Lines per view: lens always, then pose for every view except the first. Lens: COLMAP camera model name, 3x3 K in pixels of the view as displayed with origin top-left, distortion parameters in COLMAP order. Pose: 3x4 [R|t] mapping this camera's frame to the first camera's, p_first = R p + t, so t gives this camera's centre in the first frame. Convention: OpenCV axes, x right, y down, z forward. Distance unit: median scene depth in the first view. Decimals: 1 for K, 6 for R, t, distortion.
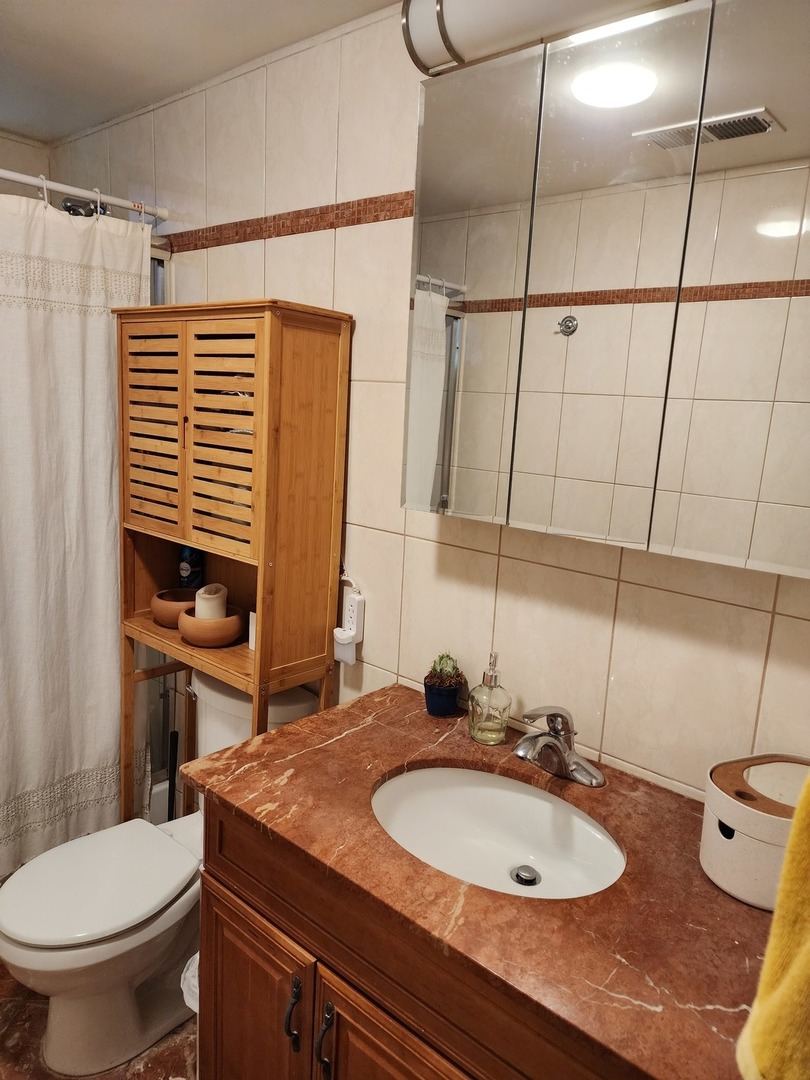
lens RADIAL K [[723.5, 0, 403.0], [0, 723.5, 542.0], [0, 0, 1]] dist [0.030812, -0.008136]
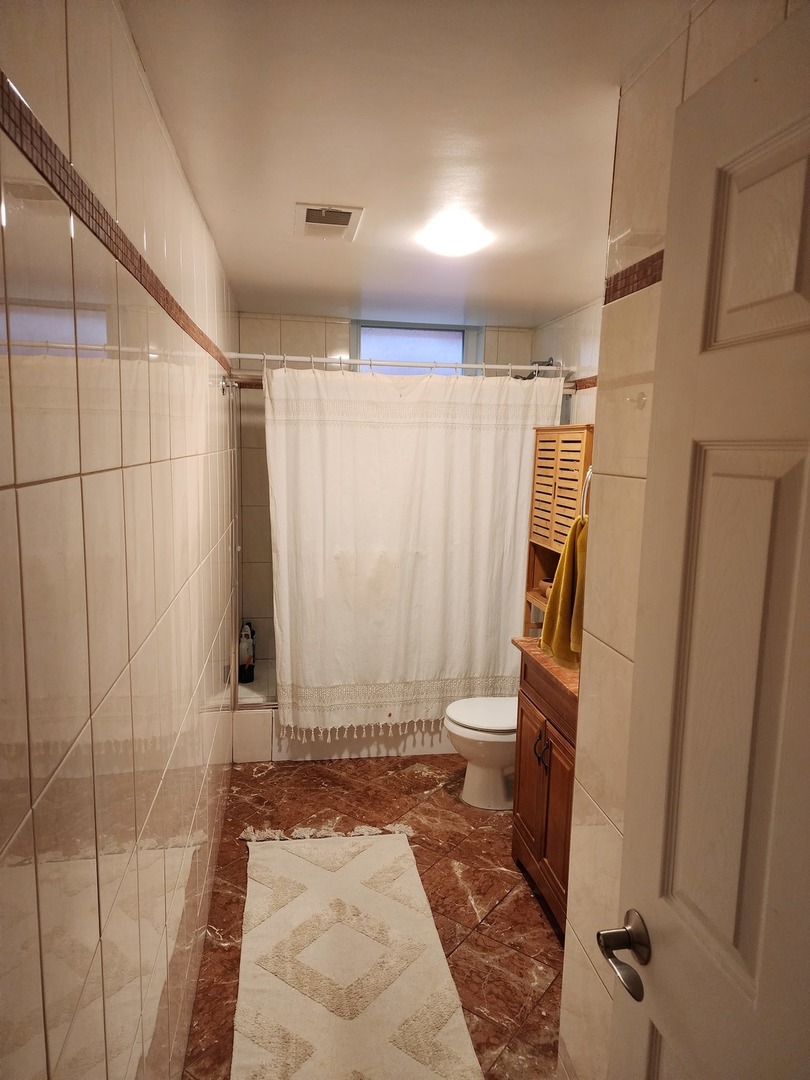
lens RADIAL K [[723.5, 0, 404.8], [0, 723.5, 542.5], [0, 0, 1]] dist [0.030812, -0.008136]
pose [[0.760584, 0.049252, -0.647369, 0.582277], [-0.104585, 0.993391, -0.047298, 0.106054], [0.640761, 0.103679, 0.760708, -0.626467]]
